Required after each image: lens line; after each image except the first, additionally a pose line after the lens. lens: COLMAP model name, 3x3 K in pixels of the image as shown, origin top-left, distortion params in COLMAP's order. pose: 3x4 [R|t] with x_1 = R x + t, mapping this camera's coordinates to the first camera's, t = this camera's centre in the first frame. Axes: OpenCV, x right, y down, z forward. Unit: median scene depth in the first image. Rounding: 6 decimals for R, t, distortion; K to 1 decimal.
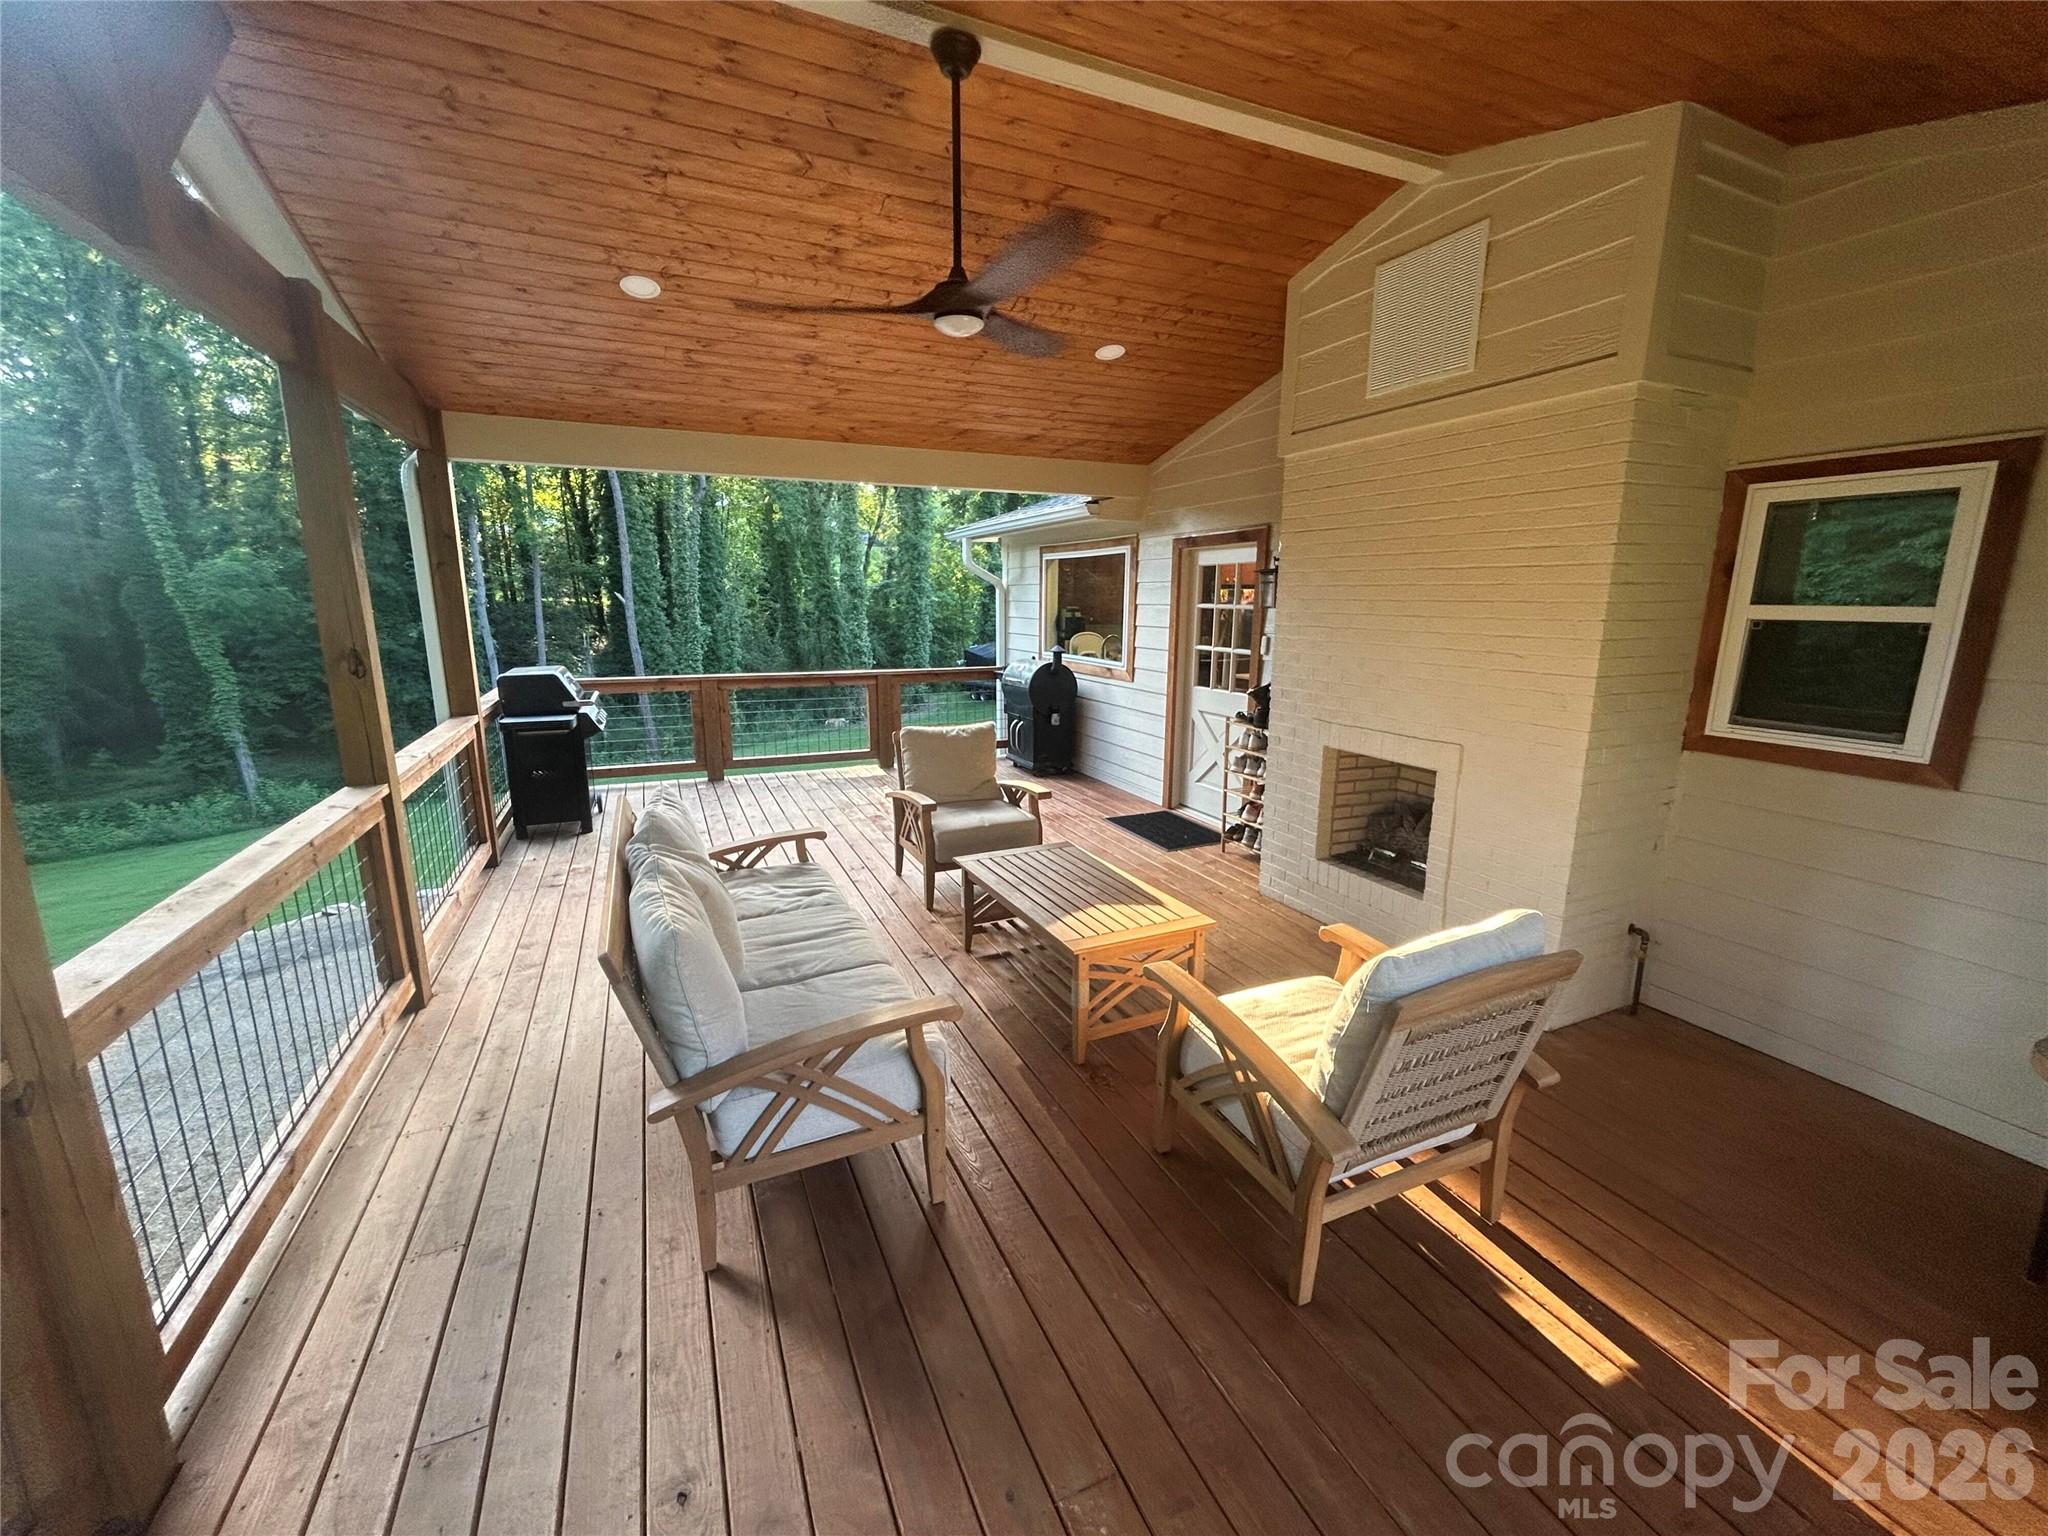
lens RADIAL K [[828.7, 0, 1024.0], [0, 828.7, 768.0], [0, 0, 1]] dist [0.018673, -0.000029]
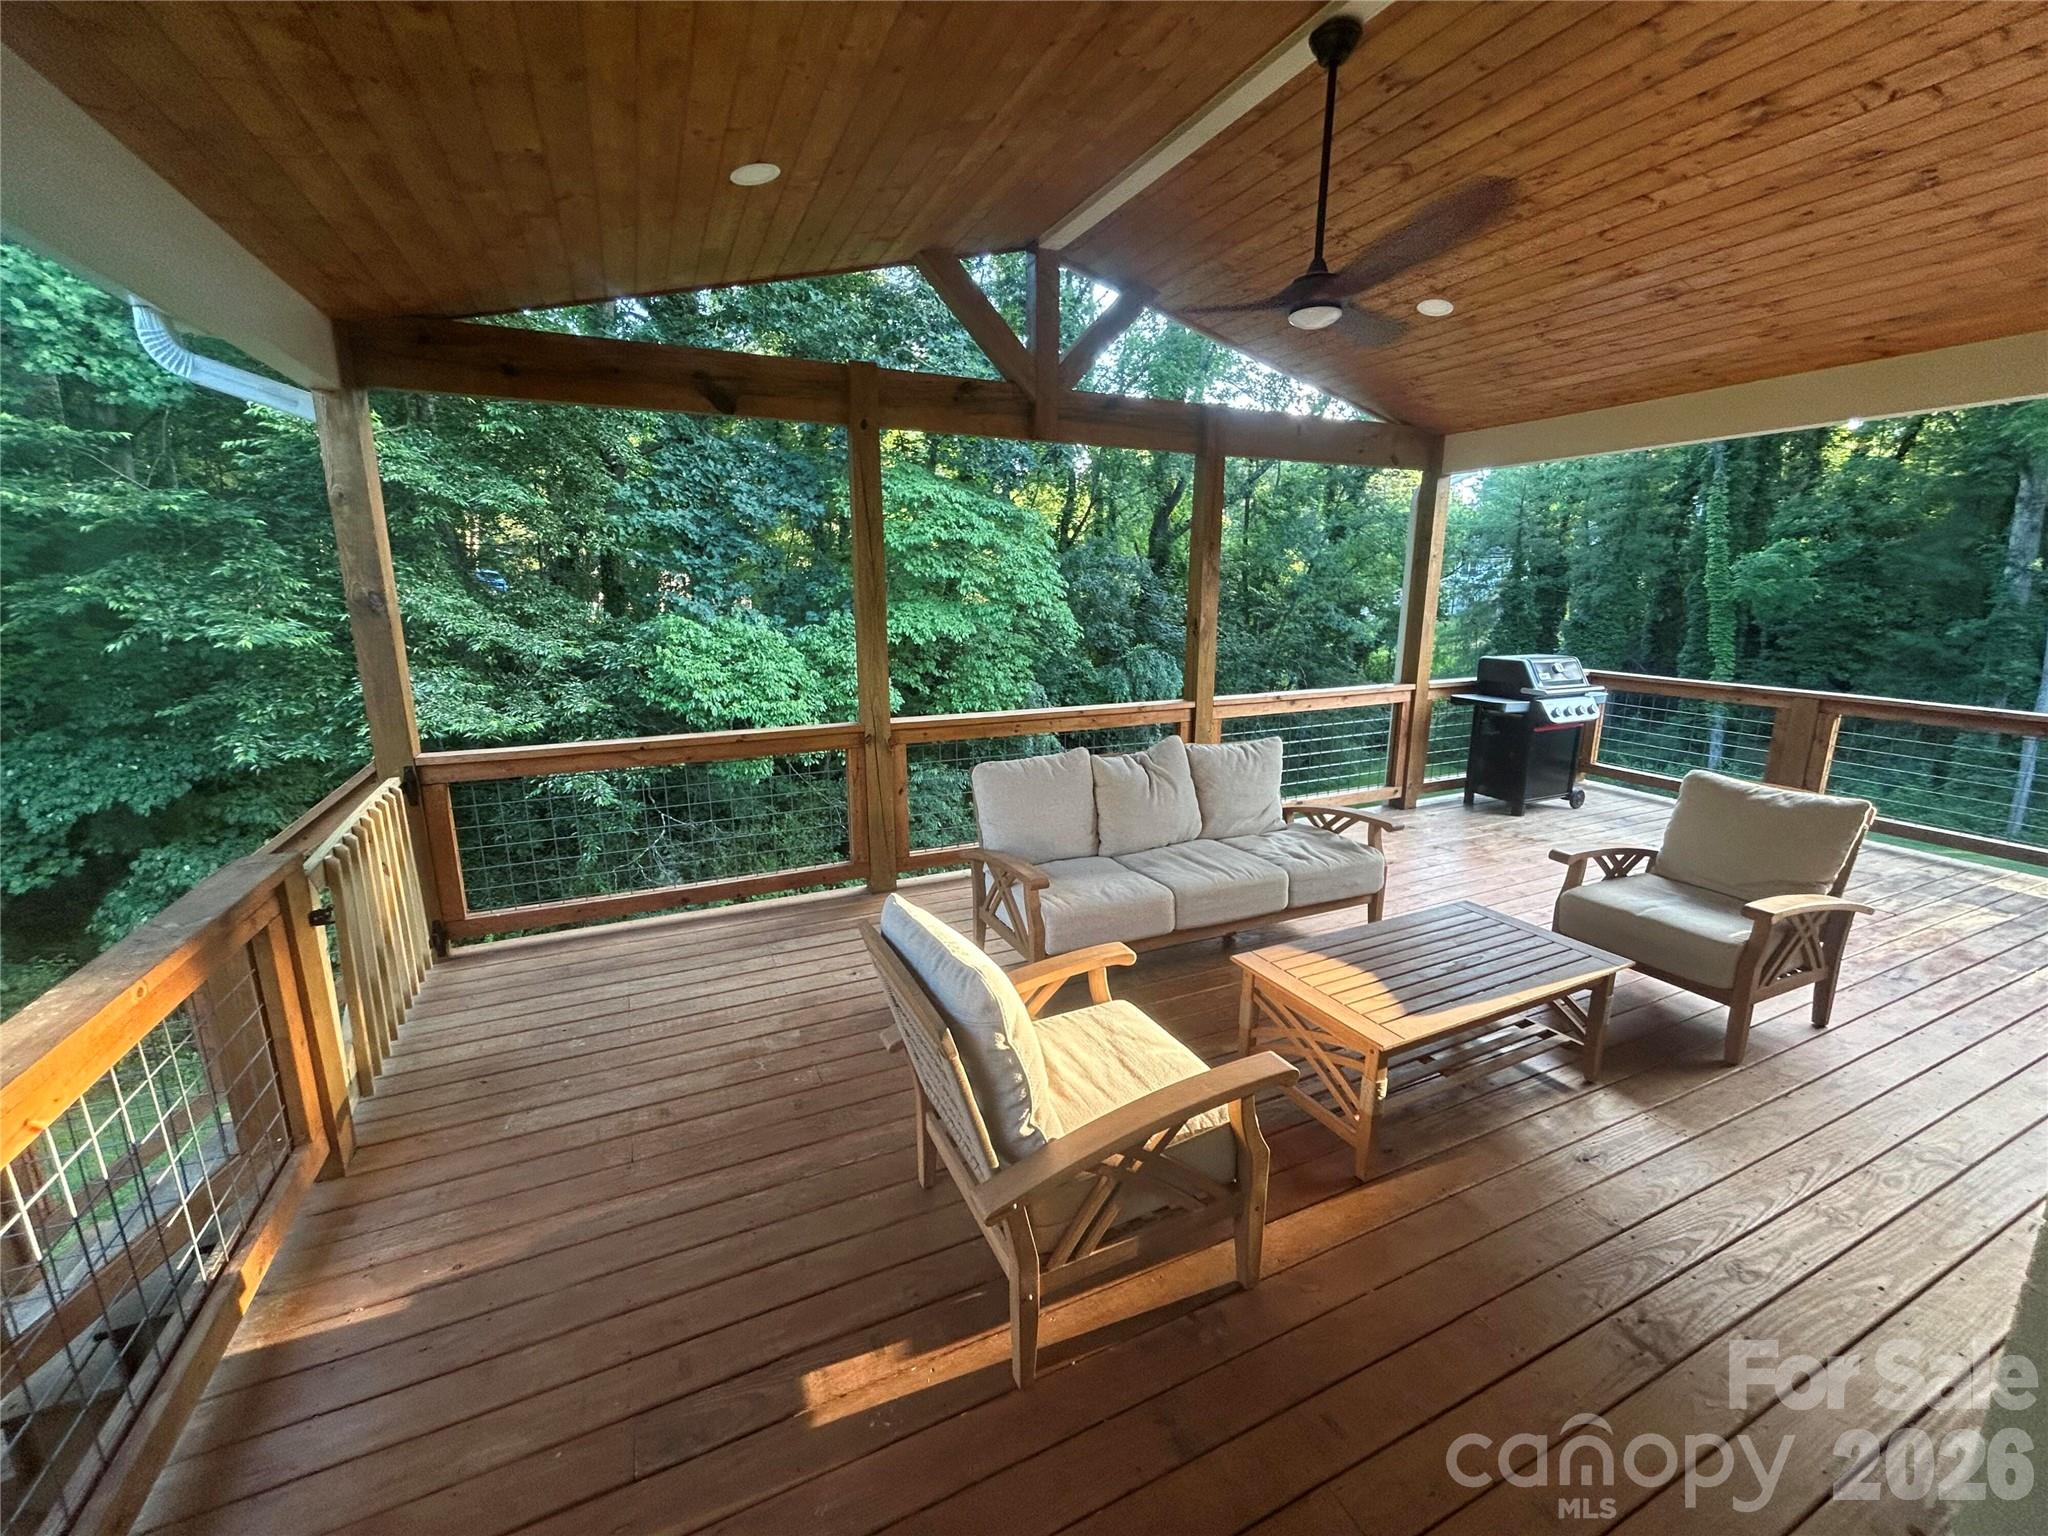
lens RADIAL K [[819.3, 0, 1024.0], [0, 819.3, 768.0], [0, 0, 1]] dist [-0.000585, 0.000009]
pose [[0.002745, 0.217351, -0.976090, 0.745303], [-0.202086, 0.956075, 0.212326, -0.114250], [0.979364, 0.196671, 0.046548, 0.537583]]
